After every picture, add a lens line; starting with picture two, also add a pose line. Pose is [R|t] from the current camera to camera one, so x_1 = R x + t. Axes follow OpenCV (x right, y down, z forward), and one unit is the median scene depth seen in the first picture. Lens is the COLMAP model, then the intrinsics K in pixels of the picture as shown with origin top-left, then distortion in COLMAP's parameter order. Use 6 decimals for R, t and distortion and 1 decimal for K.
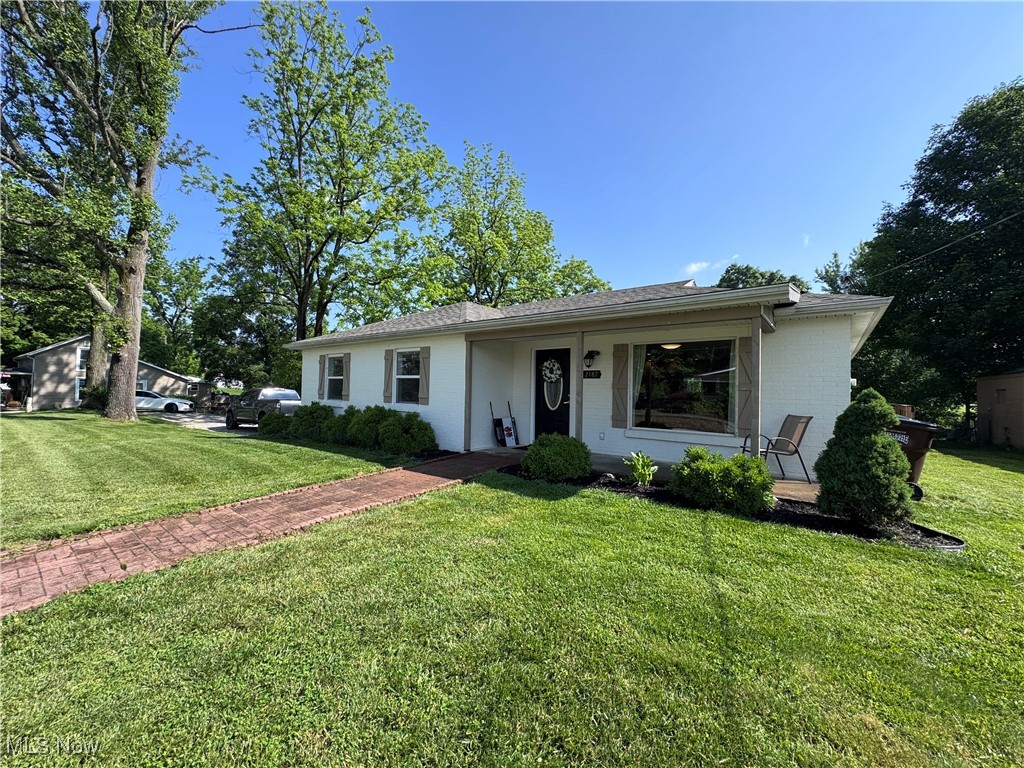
lens RADIAL K [[405.7, 0, 519.6], [0, 405.7, 383.2], [0, 0, 1]] dist [-0.003286, -0.000272]
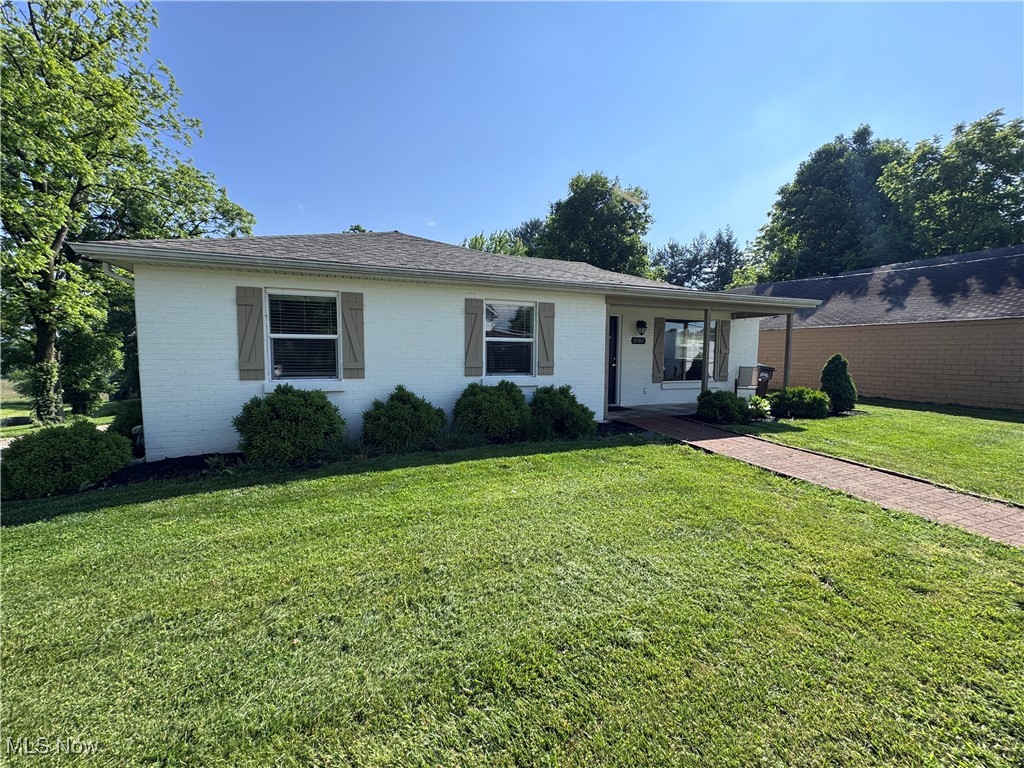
lens RADIAL K [[405.7, 0, 520.0], [0, 405.7, 383.6], [0, 0, 1]] dist [-0.003286, -0.000272]
pose [[0.519379, -0.082362, 0.850565, -0.907641], [-0.006790, 0.994915, 0.100486, -0.011993], [-0.854517, -0.057966, 0.516179, 0.592976]]
